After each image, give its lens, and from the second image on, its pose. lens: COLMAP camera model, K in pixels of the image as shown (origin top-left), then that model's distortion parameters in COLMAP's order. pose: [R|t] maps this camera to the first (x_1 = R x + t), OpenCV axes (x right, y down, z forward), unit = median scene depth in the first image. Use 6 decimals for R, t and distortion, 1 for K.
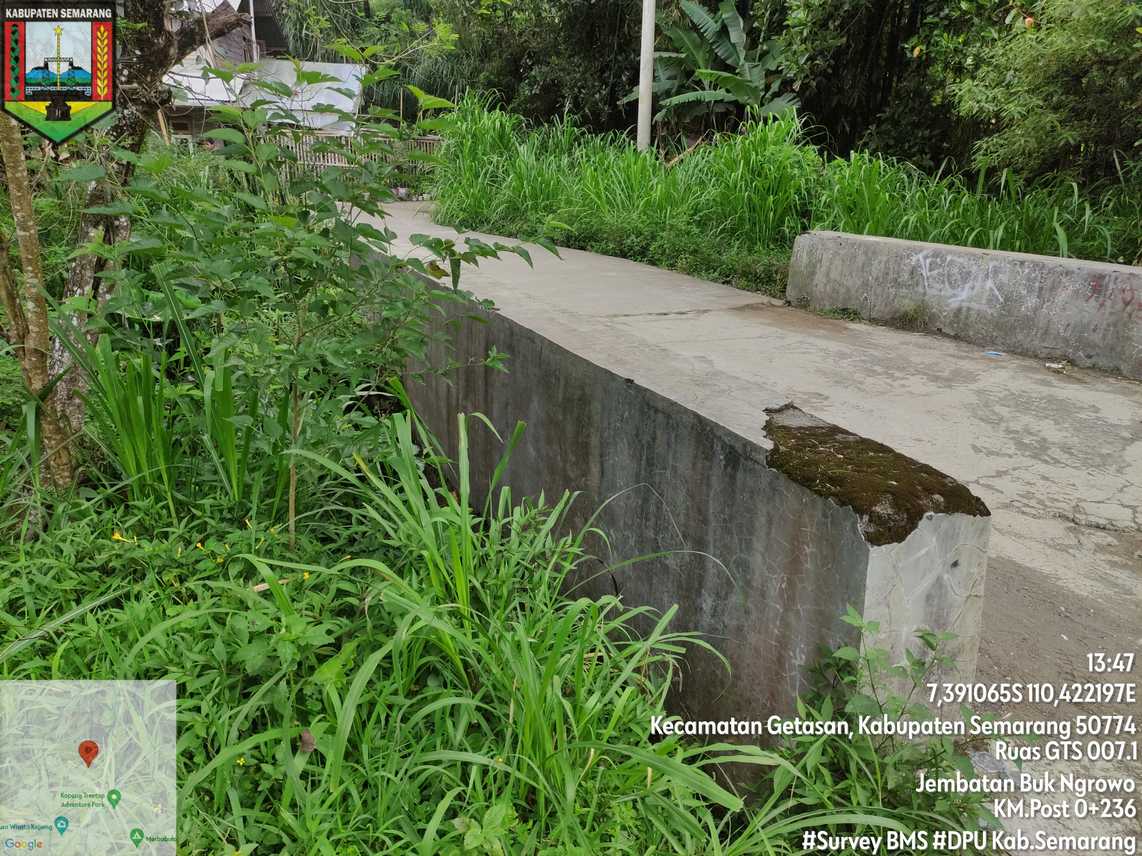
lens RADIAL K [[844.5, 0, 568.0], [0, 844.5, 428.2], [0, 0, 1]] dist [0.046029, -0.049994]
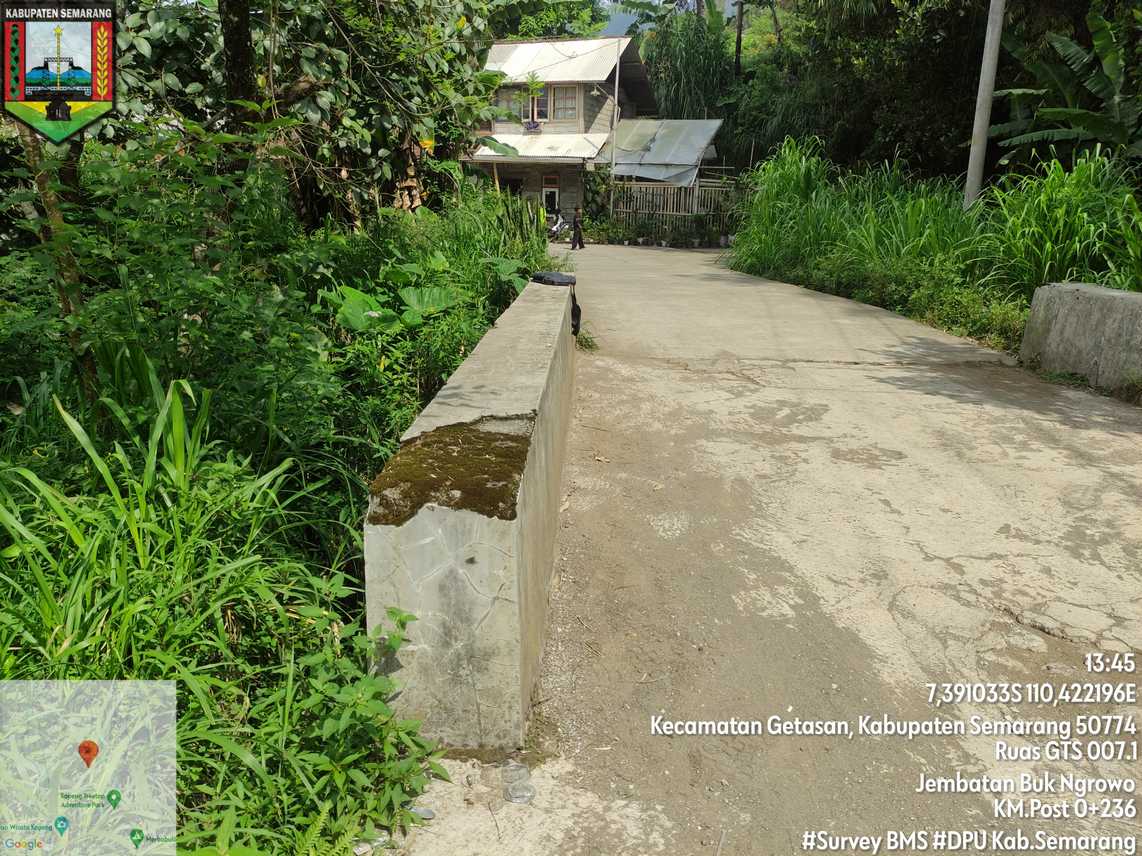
lens RADIAL K [[844.5, 0, 567.0], [0, 844.5, 429.1], [0, 0, 1]] dist [0.046029, -0.049994]
pose [[0.900924, 0.110286, -0.419730, 0.269845], [-0.132722, 0.990850, -0.024528, 0.002614], [0.413184, 0.077806, 0.907318, 0.026244]]
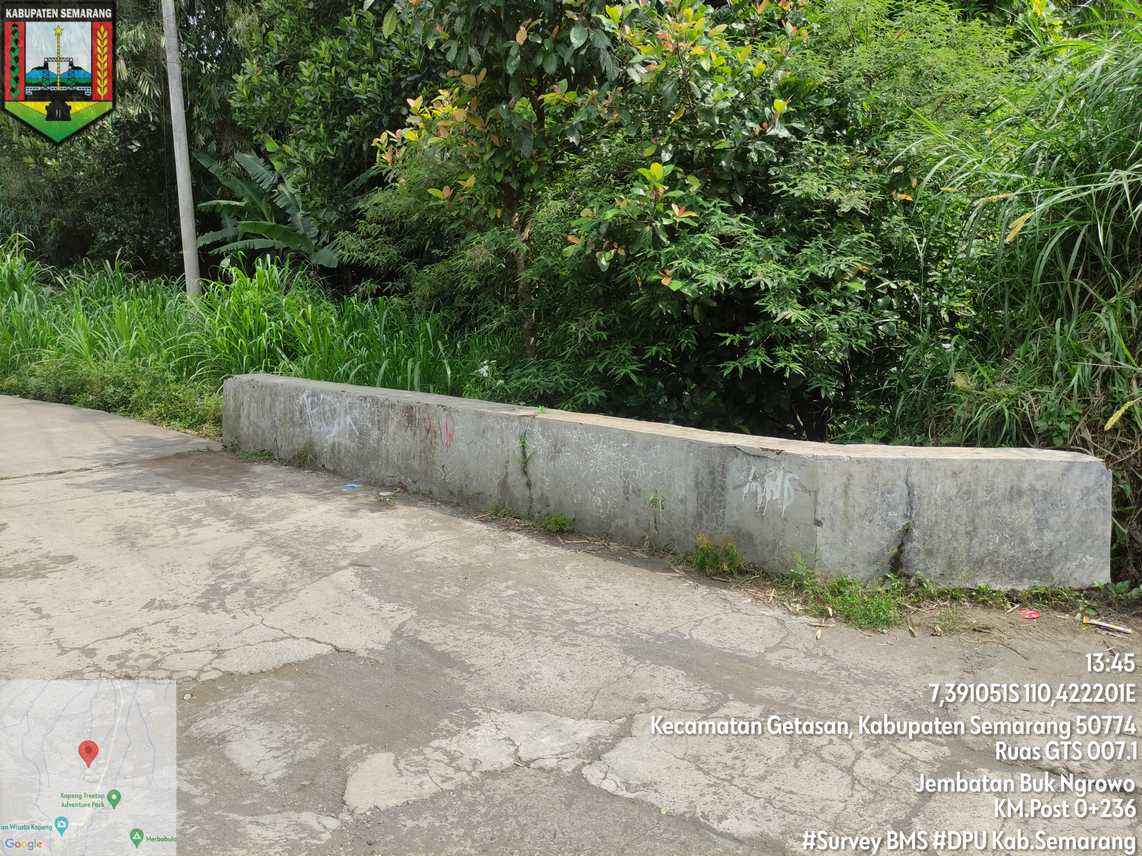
lens RADIAL K [[844.5, 0, 575.4], [0, 844.5, 423.2], [0, 0, 1]] dist [0.046029, -0.049994]
pose [[0.937680, -0.077638, 0.338716, 0.386311], [0.130685, 0.981954, -0.136703, 0.011531], [-0.321991, 0.172448, 0.930905, -0.044465]]
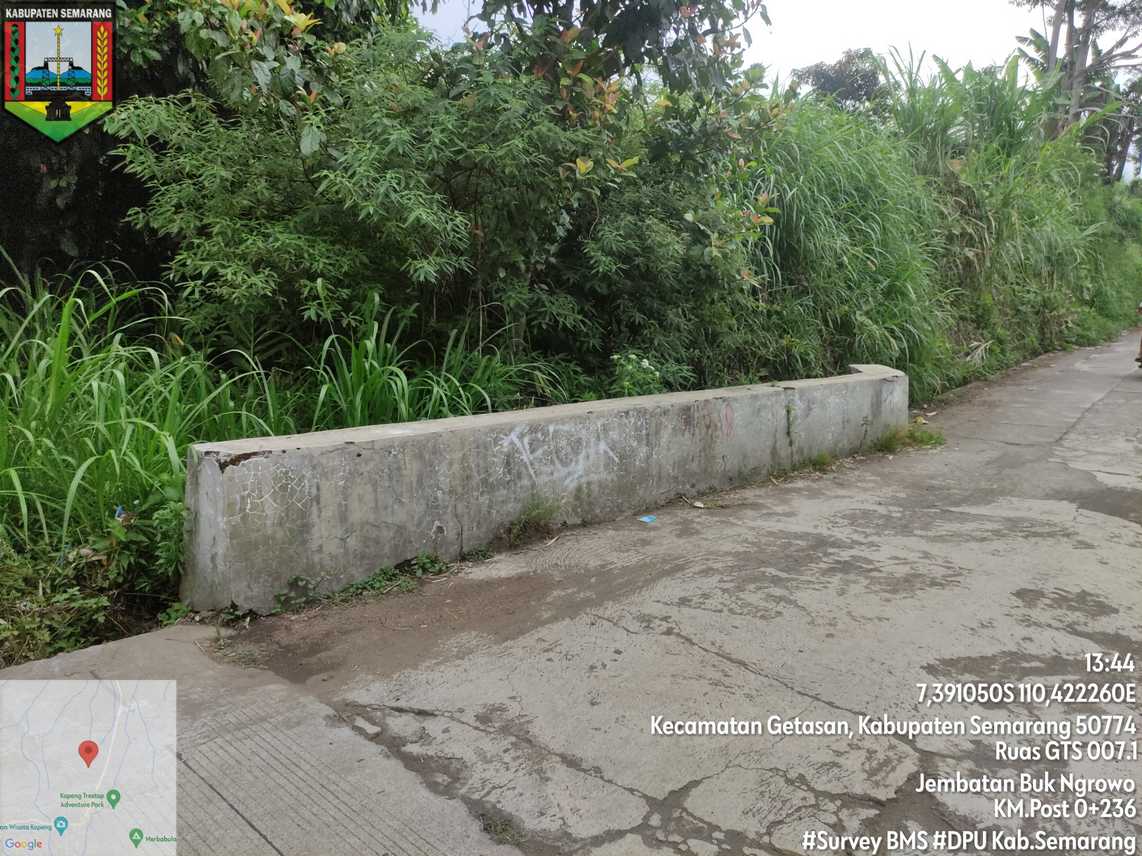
lens RADIAL K [[844.5, 0, 569.4], [0, 844.5, 432.1], [0, 0, 1]] dist [0.046029, -0.049994]
pose [[-0.300872, -0.184788, 0.935591, -0.224385], [0.268510, 0.924945, 0.269034, -0.385435], [-0.915084, 0.332160, -0.228672, 1.151899]]
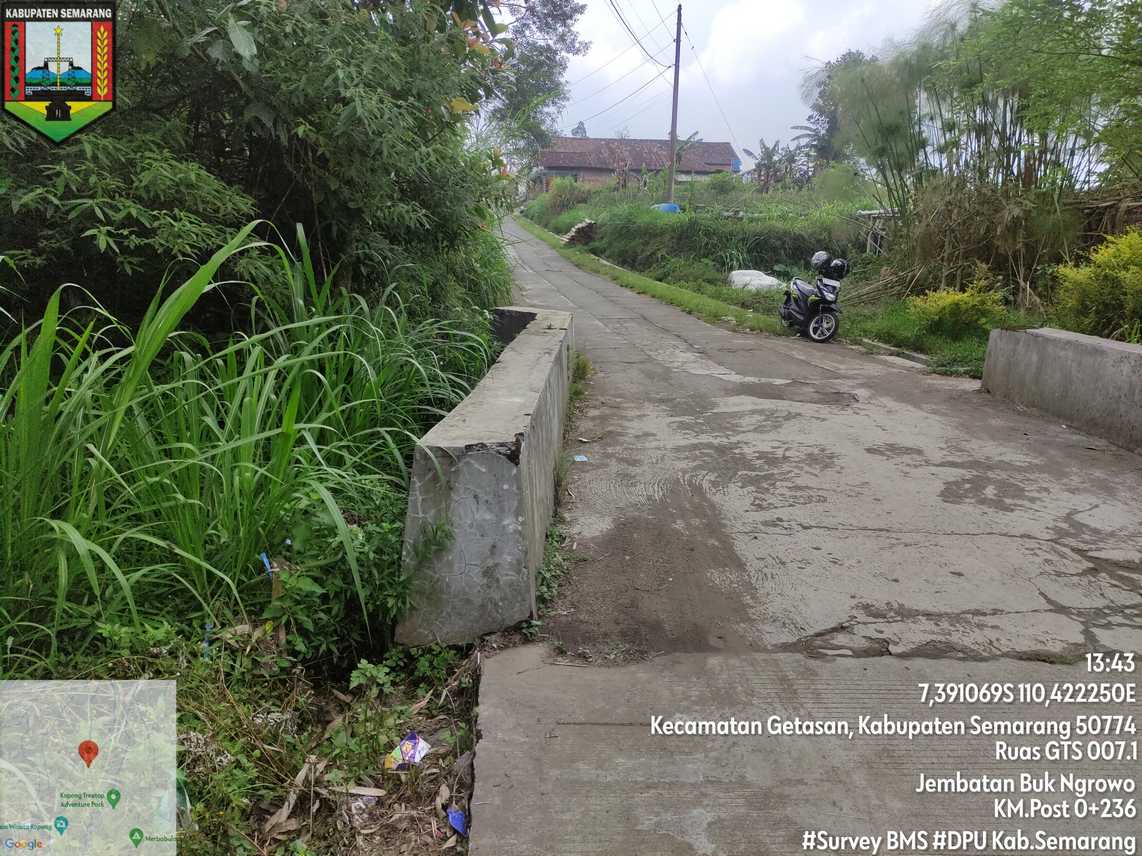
lens RADIAL K [[844.5, 0, 561.1], [0, 844.5, 424.5], [0, 0, 1]] dist [0.046029, -0.049994]
pose [[-0.882393, -0.127376, 0.452943, 0.114405], [0.114136, 0.875958, 0.468690, -0.498070], [-0.456459, 0.465266, -0.758401, 1.549136]]
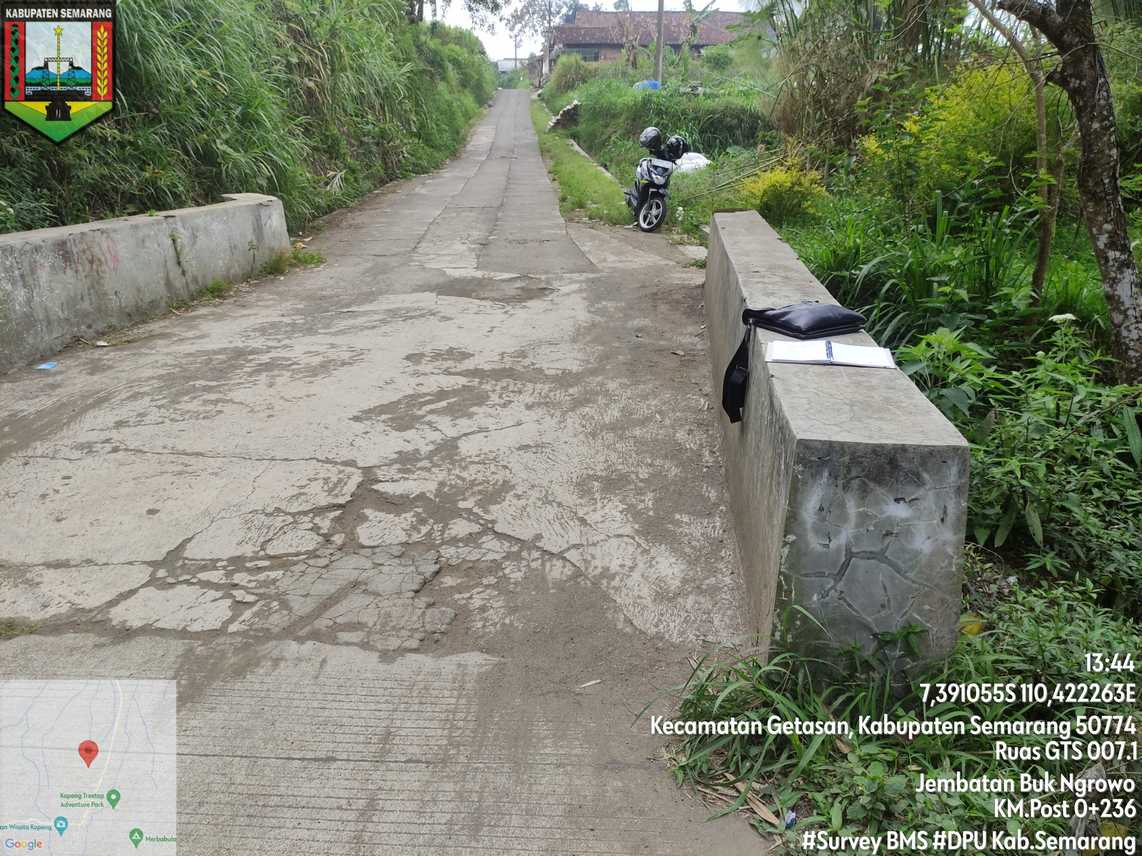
lens RADIAL K [[844.5, 0, 566.9], [0, 844.5, 429.0], [0, 0, 1]] dist [0.046029, -0.049994]
pose [[-0.849042, -0.188039, 0.493729, -0.280436], [0.150111, 0.810144, 0.566686, -0.385509], [-0.506551, 0.555255, -0.659620, 1.220732]]
